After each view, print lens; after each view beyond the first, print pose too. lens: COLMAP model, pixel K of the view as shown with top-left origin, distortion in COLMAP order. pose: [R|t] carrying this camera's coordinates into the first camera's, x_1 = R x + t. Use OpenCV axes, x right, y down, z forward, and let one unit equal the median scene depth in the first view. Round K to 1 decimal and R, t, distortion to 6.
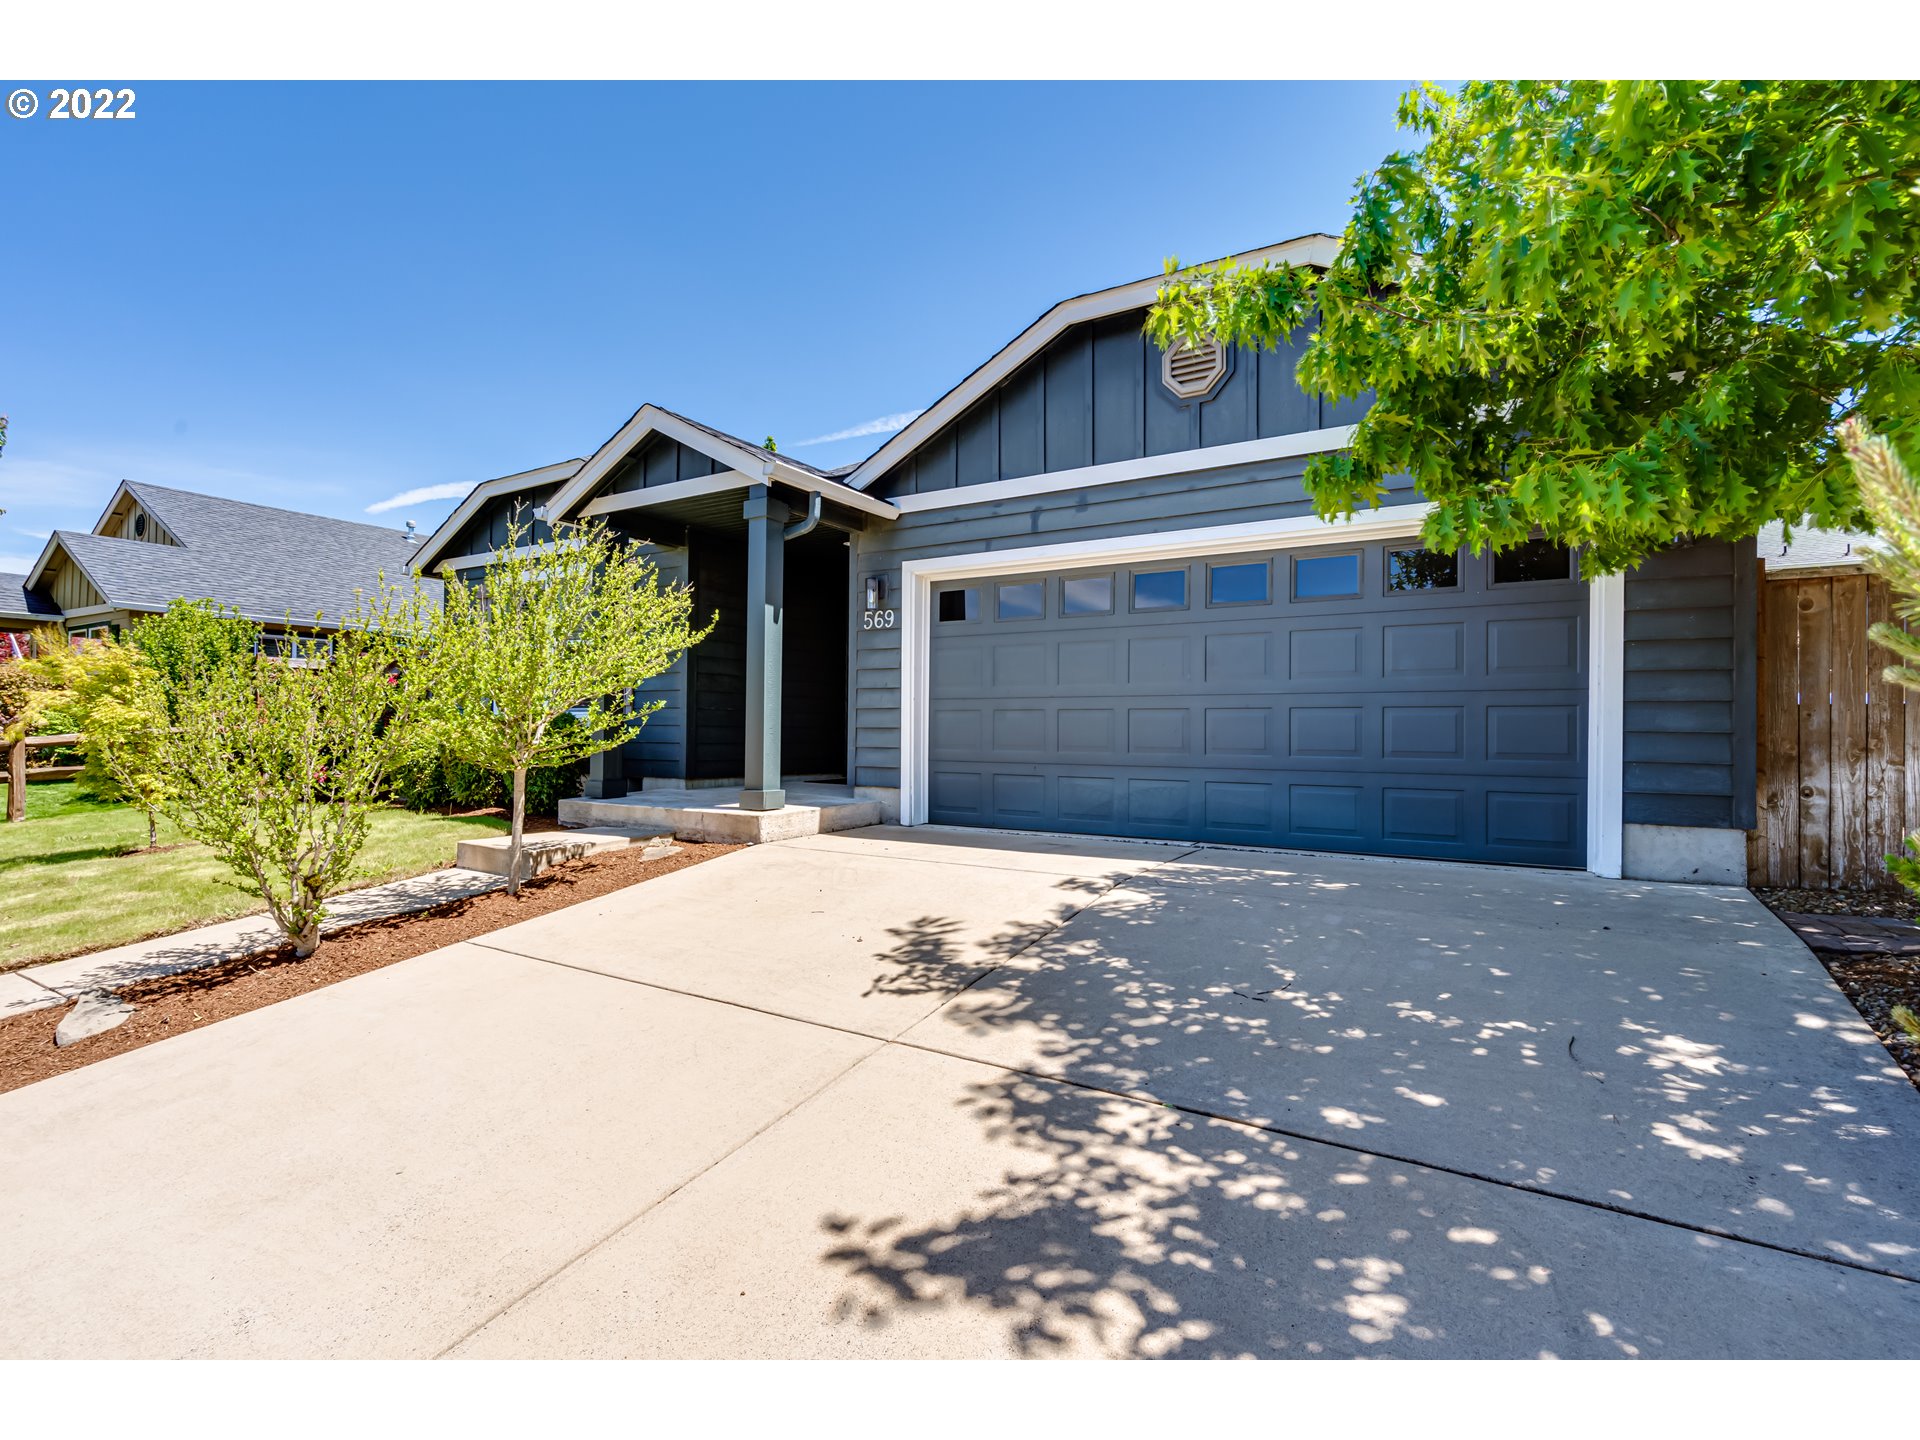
lens RADIAL K [[932.0, 0, 887.4], [0, 932.0, 720.4], [0, 0, 1]] dist [-0.000885, -0.000112]
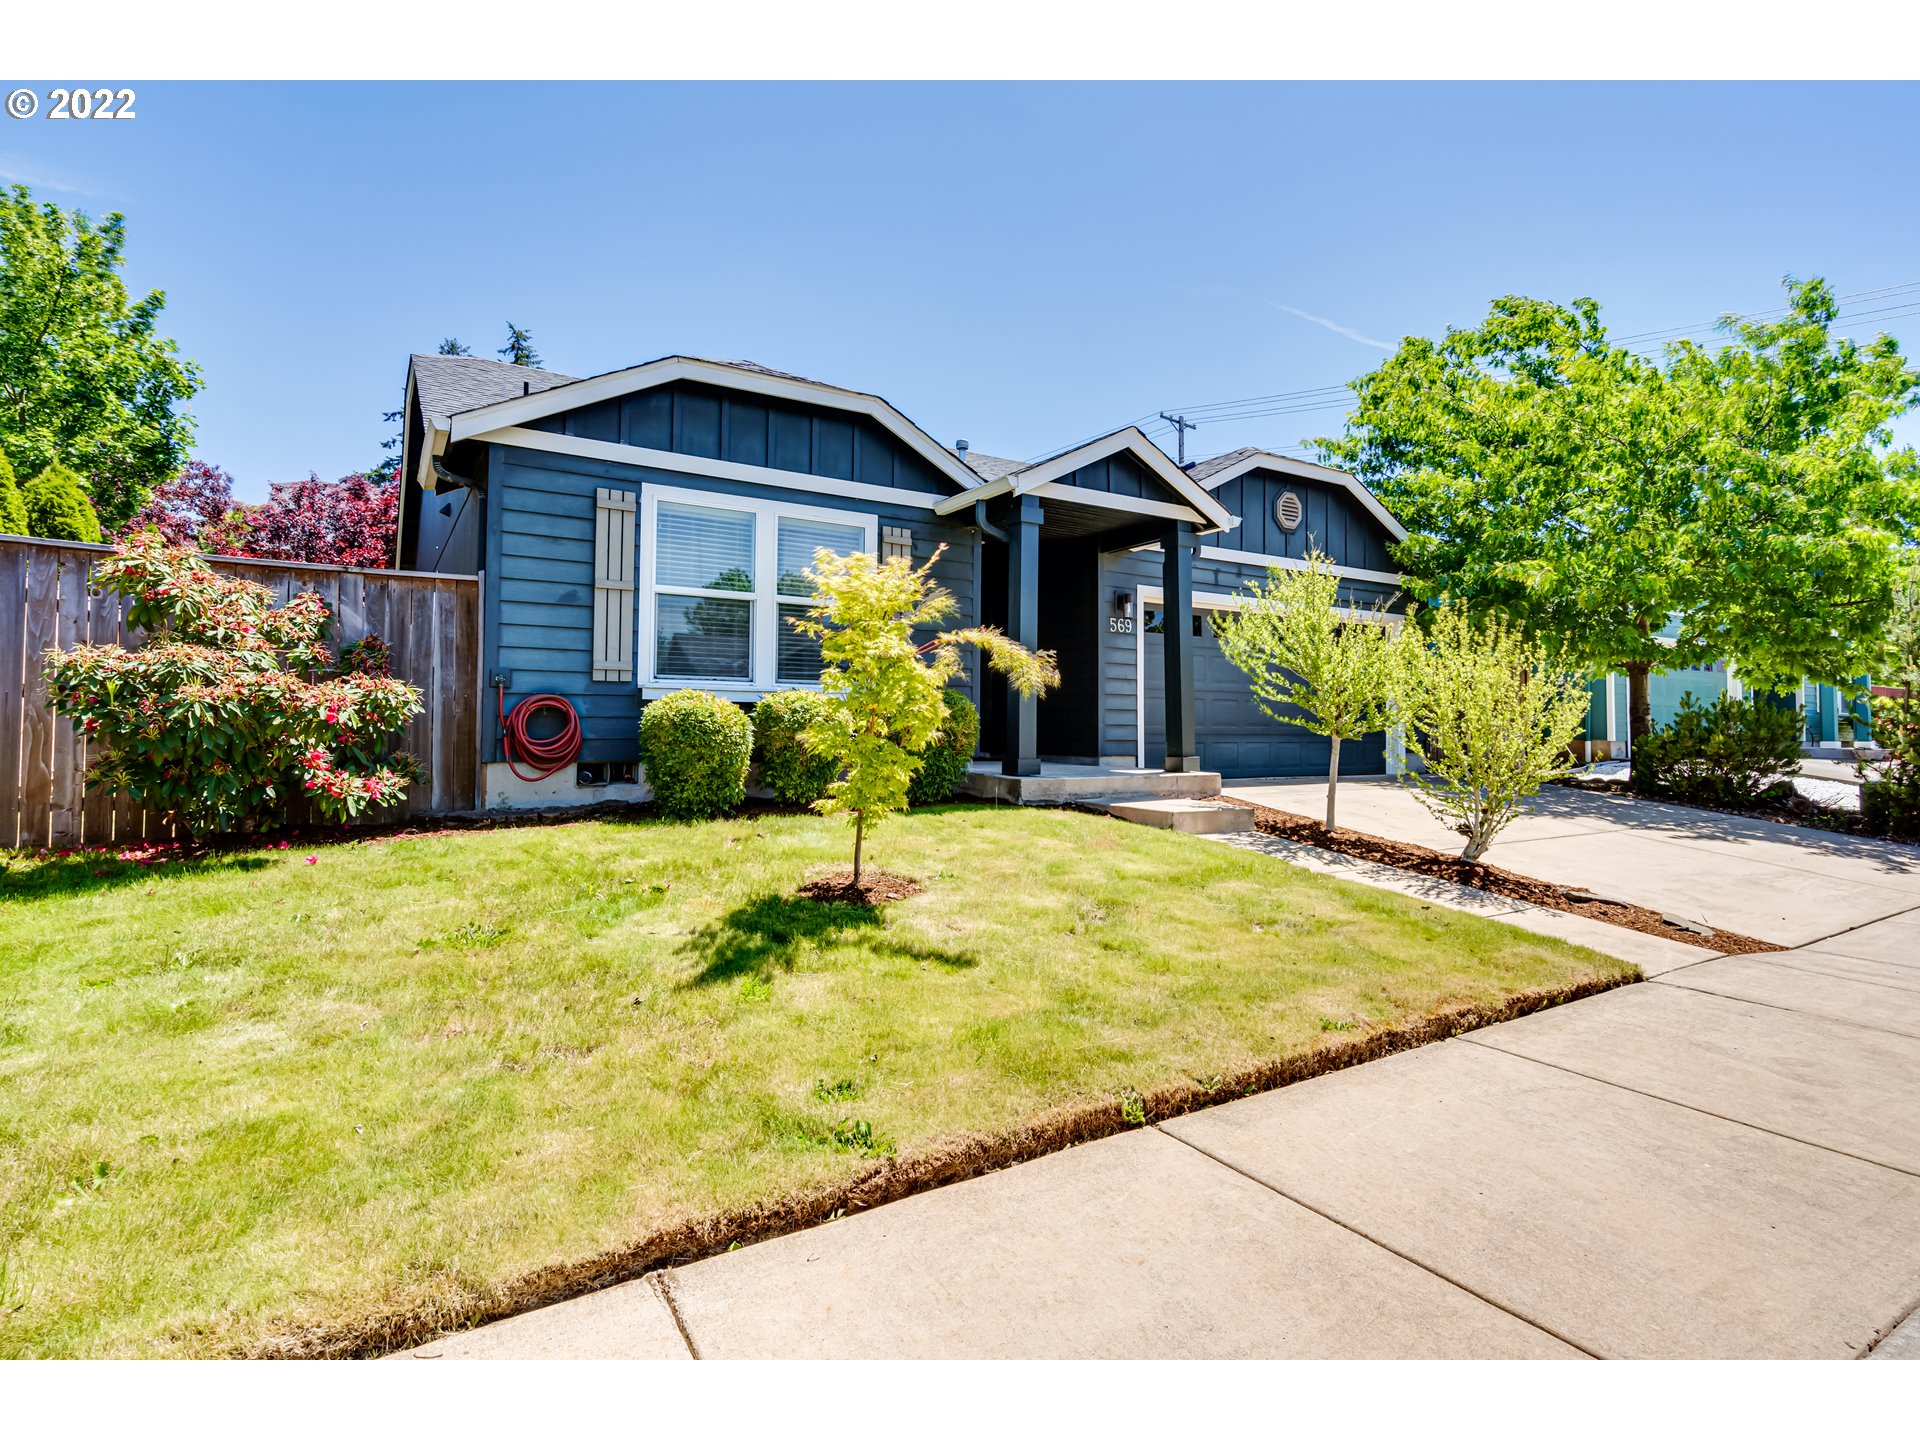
lens RADIAL K [[932.0, 0, 887.4], [0, 932.0, 720.4], [0, 0, 1]] dist [-0.000885, -0.000112]
pose [[0.446211, 0.005434, 0.894911, -1.614041], [-0.011390, 0.999935, -0.000393, 0.034312], [-0.894855, -0.010018, 0.446244, 0.874163]]
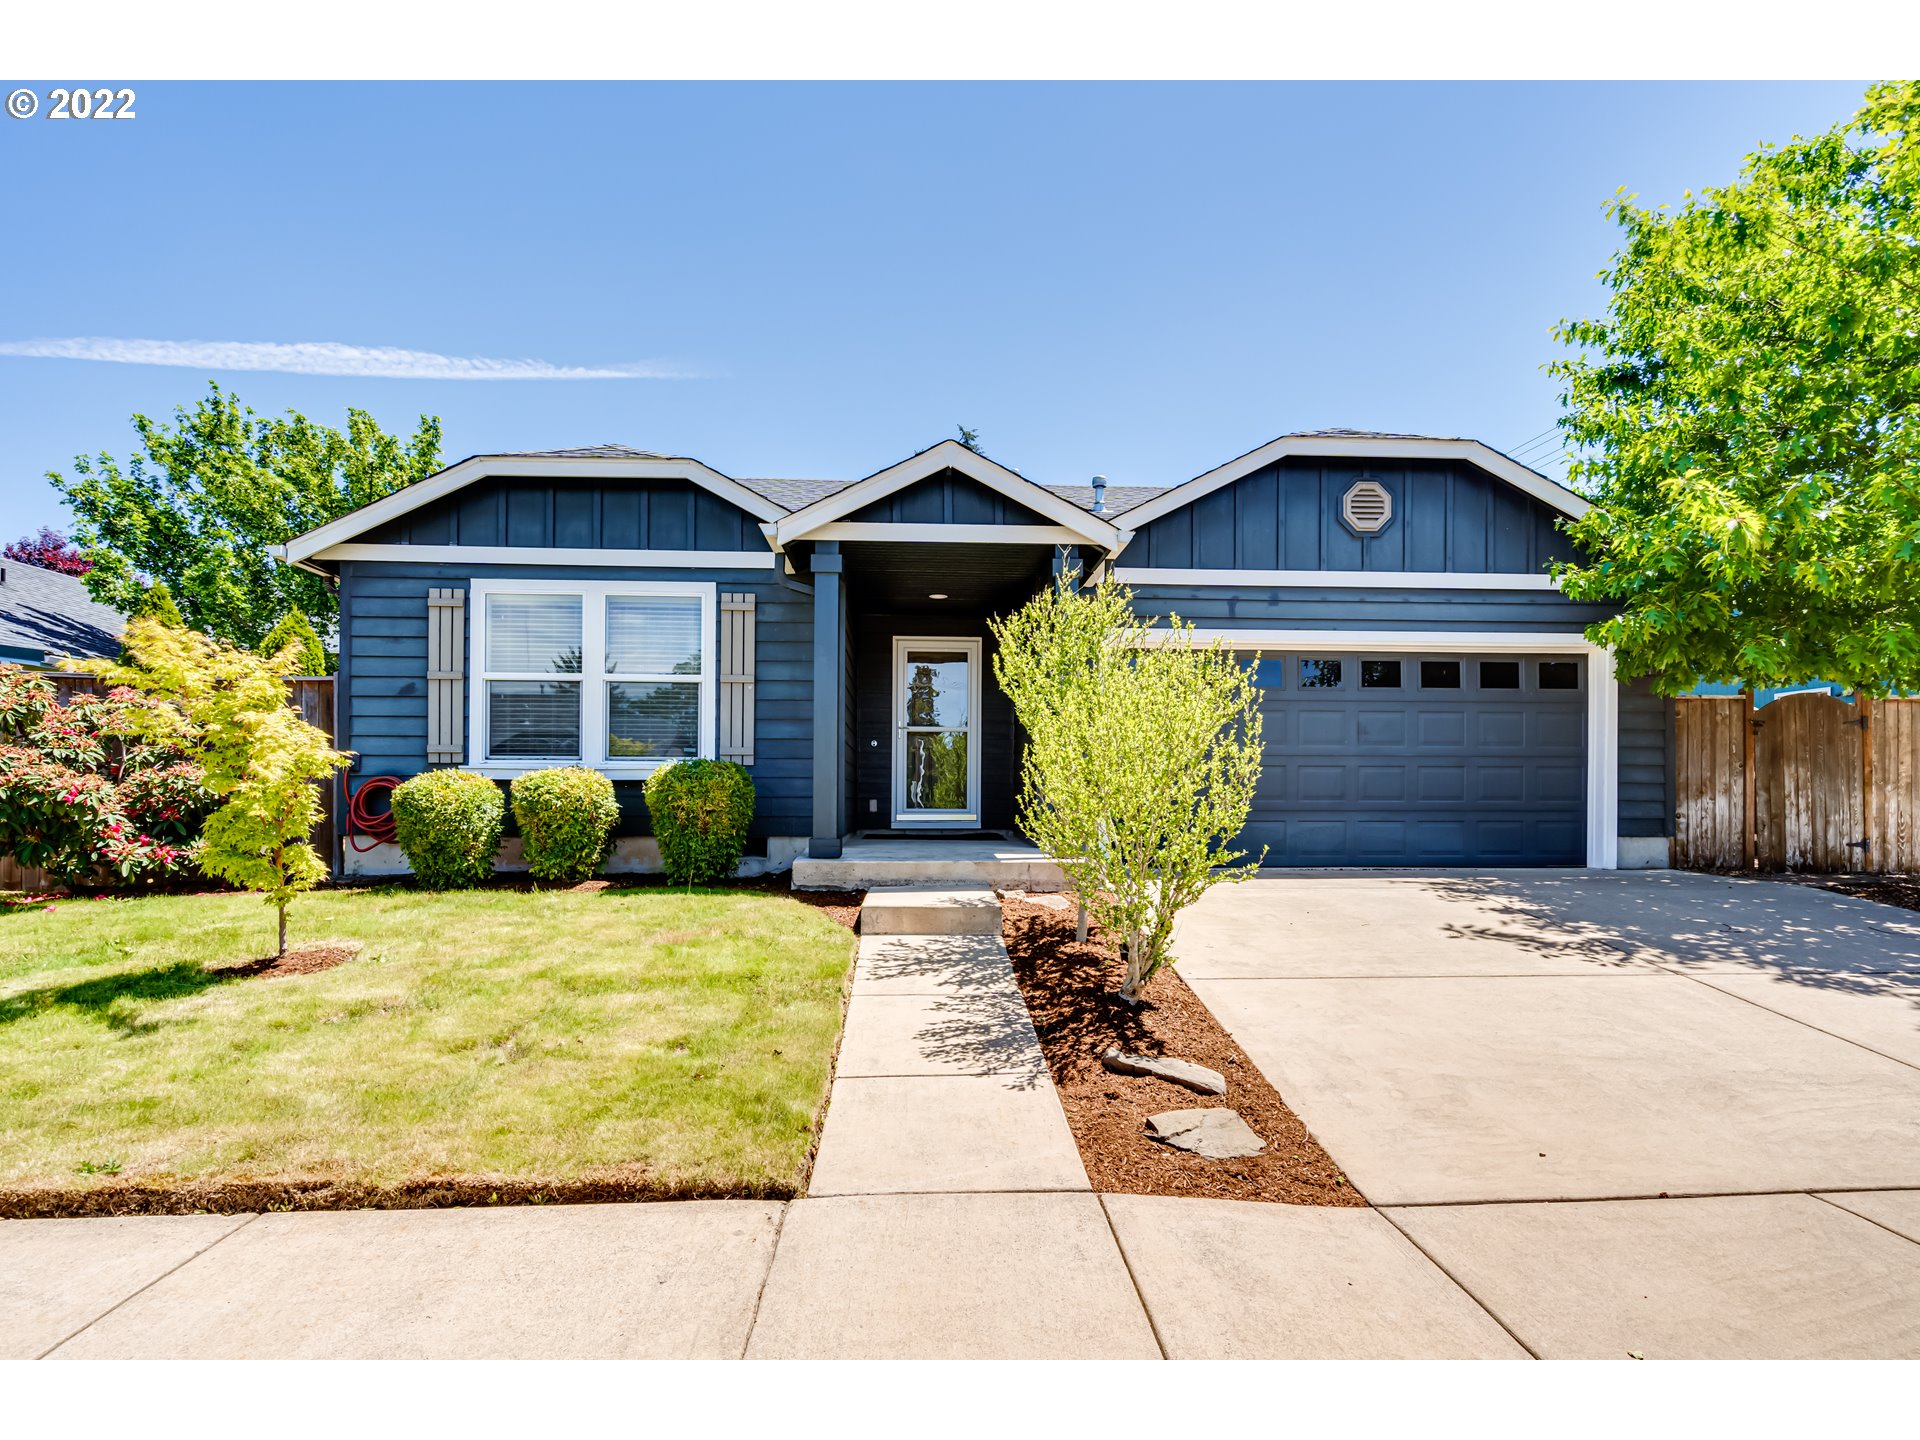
lens RADIAL K [[934.0, 0, 957.7], [0, 934.0, 803.4], [0, 0, 1]] dist [0.003333, 0.000489]
pose [[0.810319, -0.003840, 0.585976, -0.914743], [-0.003393, 0.999931, 0.011245, 0.027374], [-0.585979, -0.011100, 0.810250, 0.253393]]
